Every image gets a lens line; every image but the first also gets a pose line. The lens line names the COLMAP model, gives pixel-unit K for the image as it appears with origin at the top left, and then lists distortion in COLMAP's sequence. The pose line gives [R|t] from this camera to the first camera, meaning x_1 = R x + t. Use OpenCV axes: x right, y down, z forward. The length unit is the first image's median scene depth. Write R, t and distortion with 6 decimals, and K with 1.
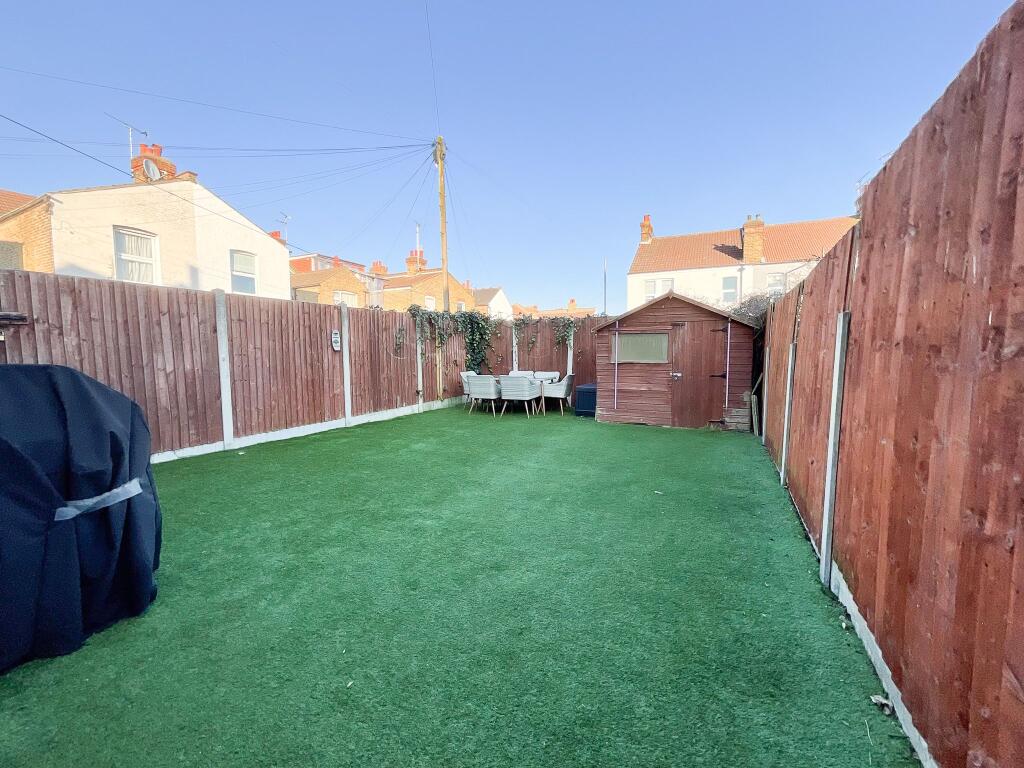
lens RADIAL K [[409.2, 0, 510.6], [0, 409.2, 387.7], [0, 0, 1]] dist [0.000181, 0.000000]
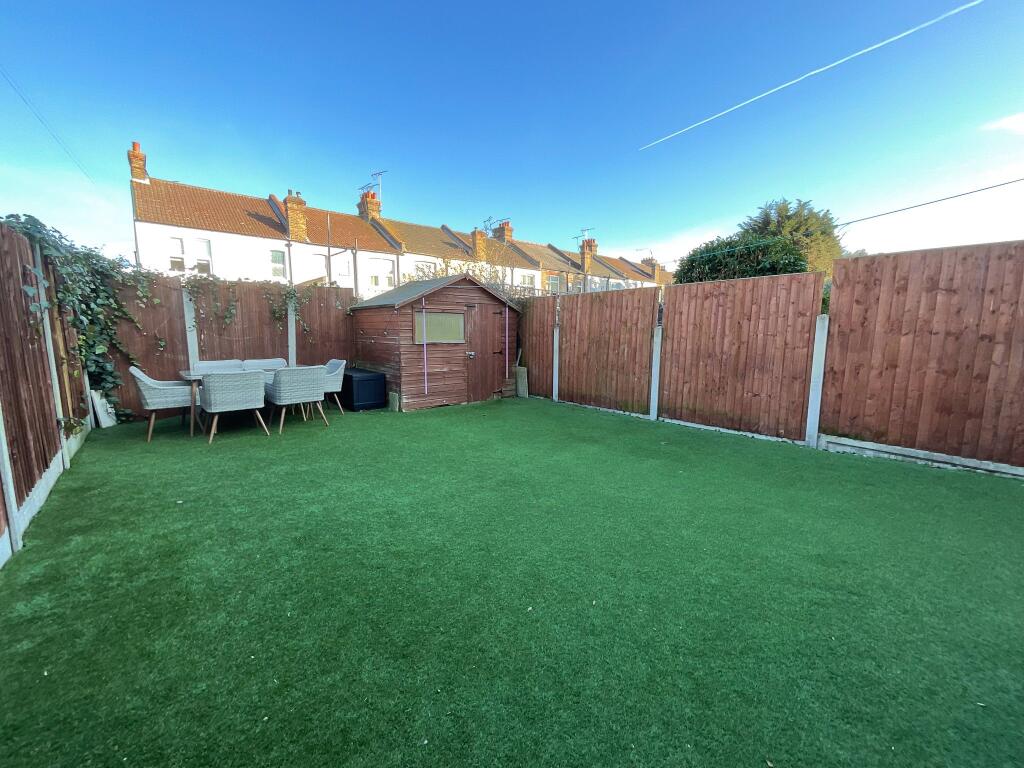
lens RADIAL K [[409.2, 0, 511.5], [0, 409.2, 385.4], [0, 0, 1]] dist [0.000181, 0.000000]
pose [[0.370258, -0.117801, 0.921429, -0.495506], [0.075233, 0.992471, 0.096653, -0.039725], [-0.925878, 0.033535, 0.376332, 0.459904]]
